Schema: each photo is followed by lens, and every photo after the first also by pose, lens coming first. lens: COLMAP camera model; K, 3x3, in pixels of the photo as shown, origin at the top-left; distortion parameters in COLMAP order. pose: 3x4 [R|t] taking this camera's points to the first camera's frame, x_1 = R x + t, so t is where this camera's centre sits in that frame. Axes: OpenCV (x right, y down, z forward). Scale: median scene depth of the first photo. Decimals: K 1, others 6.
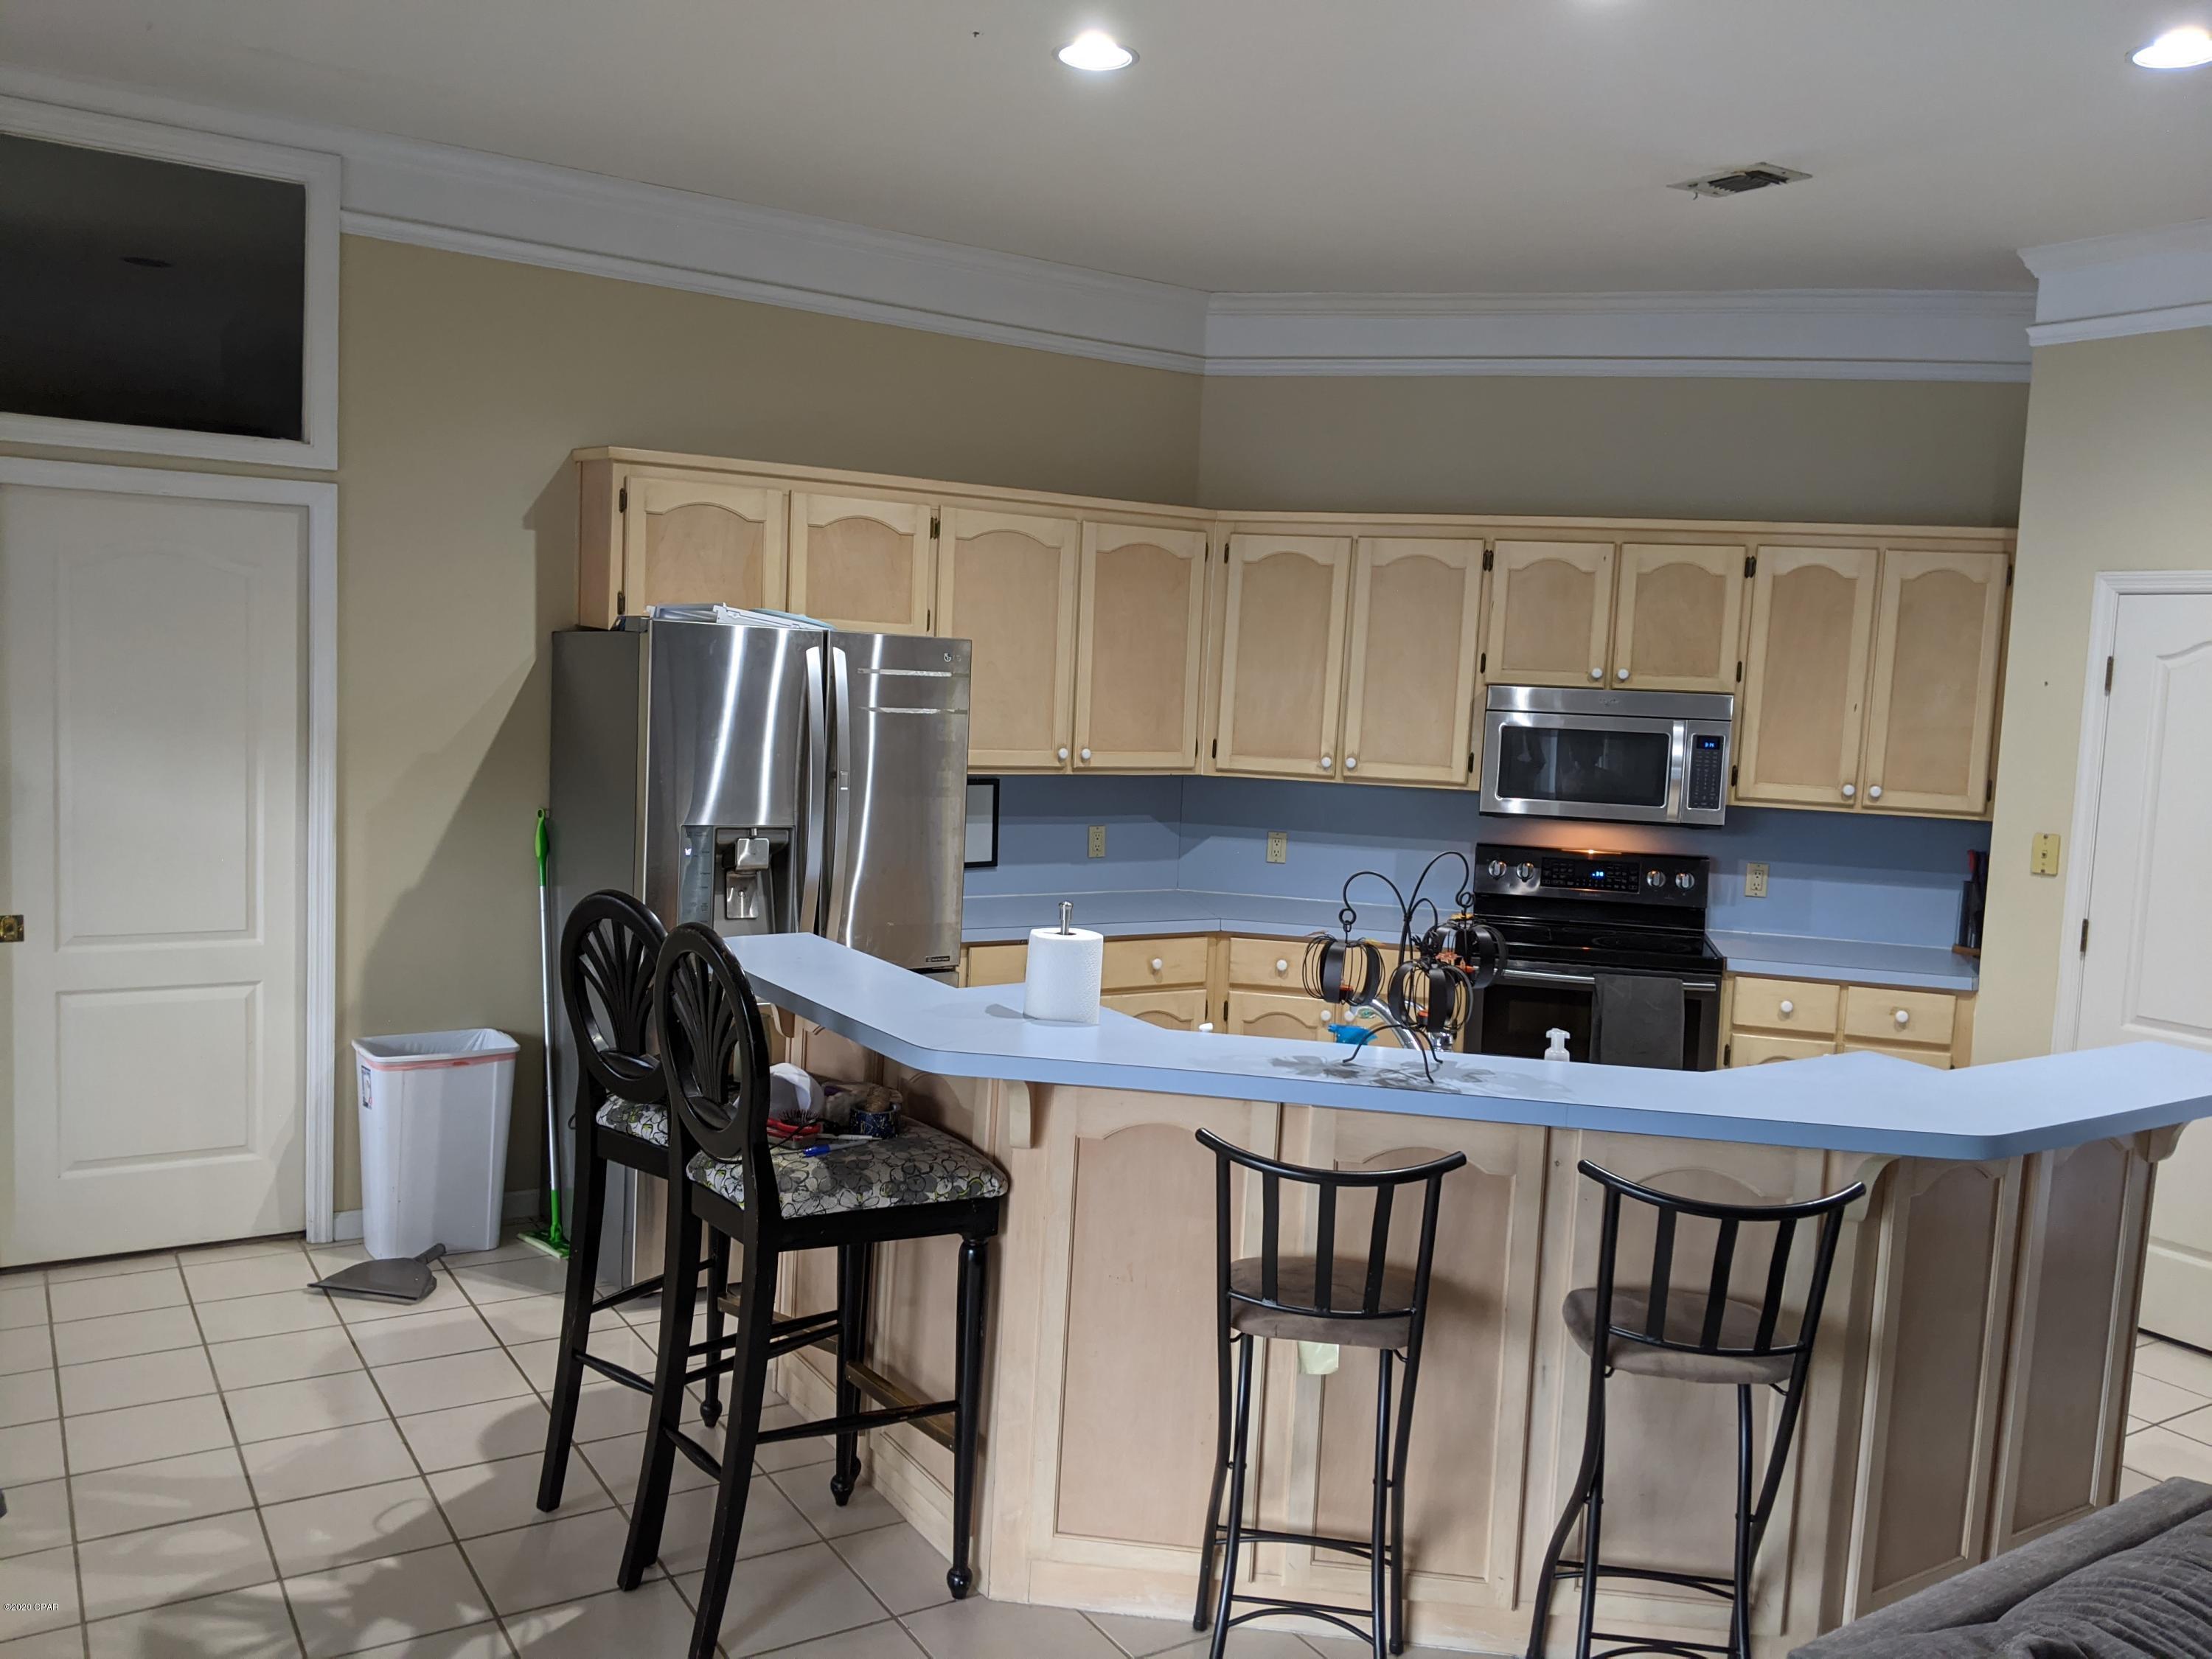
lens RADIAL K [[1742.8, 0, 1106.0], [0, 1742.8, 829.5], [0, 0, 1]] dist [0.108239, -0.201986]
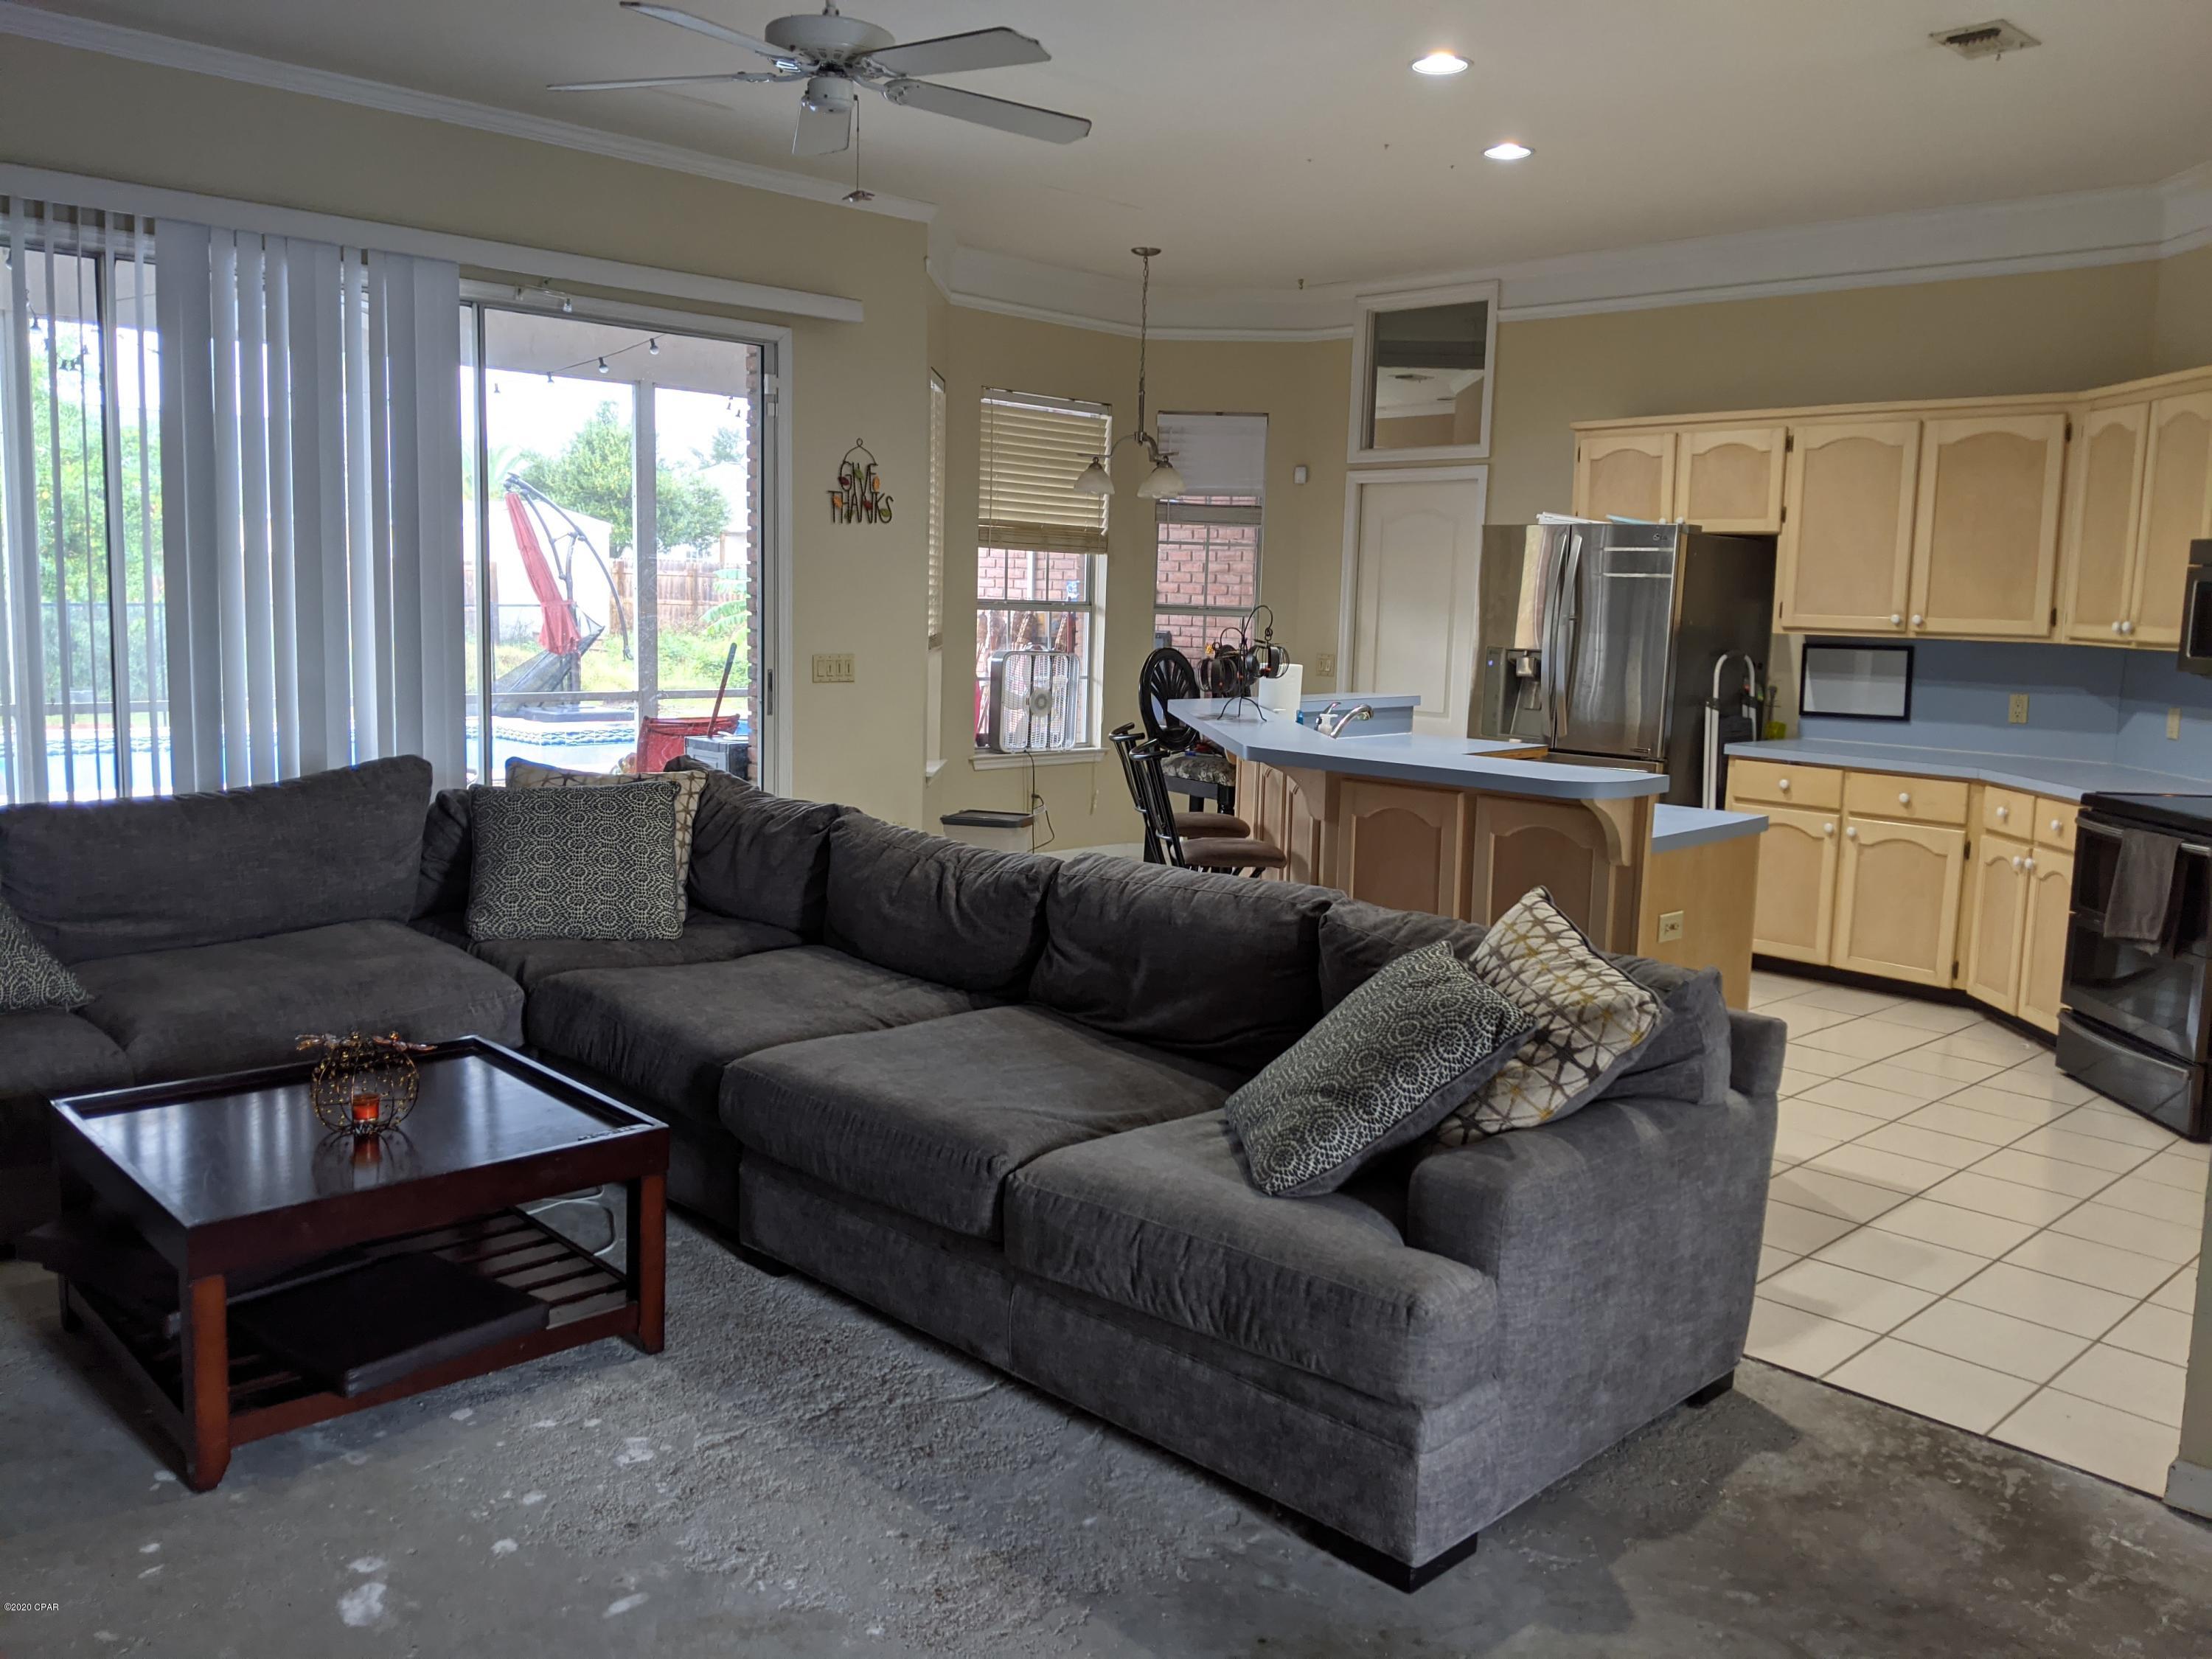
lens RADIAL K [[1742.8, 0, 1106.0], [0, 1742.8, 829.5], [0, 0, 1]] dist [0.108239, -0.201986]
pose [[0.197787, 0.098847, -0.975249, 1.059727], [-0.094483, 0.992193, 0.081402, 0.050736], [0.975681, 0.076044, 0.205582, 0.244383]]
